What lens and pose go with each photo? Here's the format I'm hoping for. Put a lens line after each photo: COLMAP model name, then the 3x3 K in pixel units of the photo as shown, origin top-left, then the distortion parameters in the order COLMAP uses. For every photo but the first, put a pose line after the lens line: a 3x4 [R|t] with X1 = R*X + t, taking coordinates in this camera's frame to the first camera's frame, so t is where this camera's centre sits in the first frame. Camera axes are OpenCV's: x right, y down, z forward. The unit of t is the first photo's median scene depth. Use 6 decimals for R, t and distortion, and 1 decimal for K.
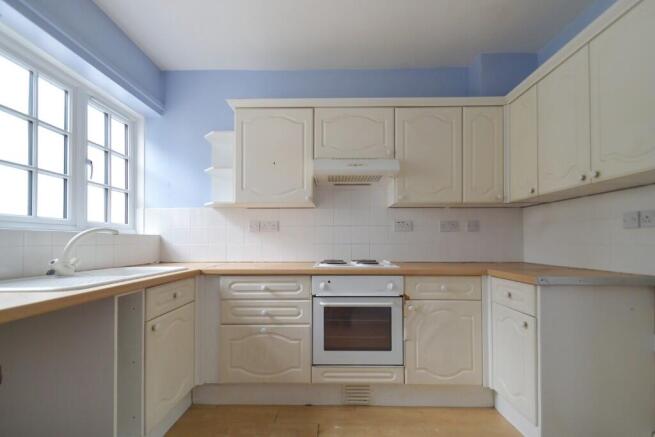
lens RADIAL K [[297.7, 0, 328.3], [0, 297.7, 235.9], [0, 0, 1]] dist [-0.000365, 0.000050]
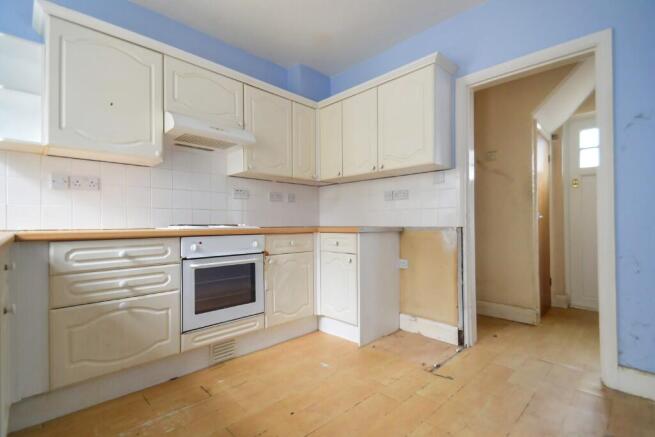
lens RADIAL K [[296.3, 0, 327.5], [0, 296.3, 218.5], [0, 0, 1]] dist [-0.016589, -0.000141]
pose [[0.700350, 0.006648, 0.713768, -0.393429], [-0.010246, 0.999947, 0.000740, 0.068933], [-0.713726, -0.007832, 0.700382, 0.028996]]
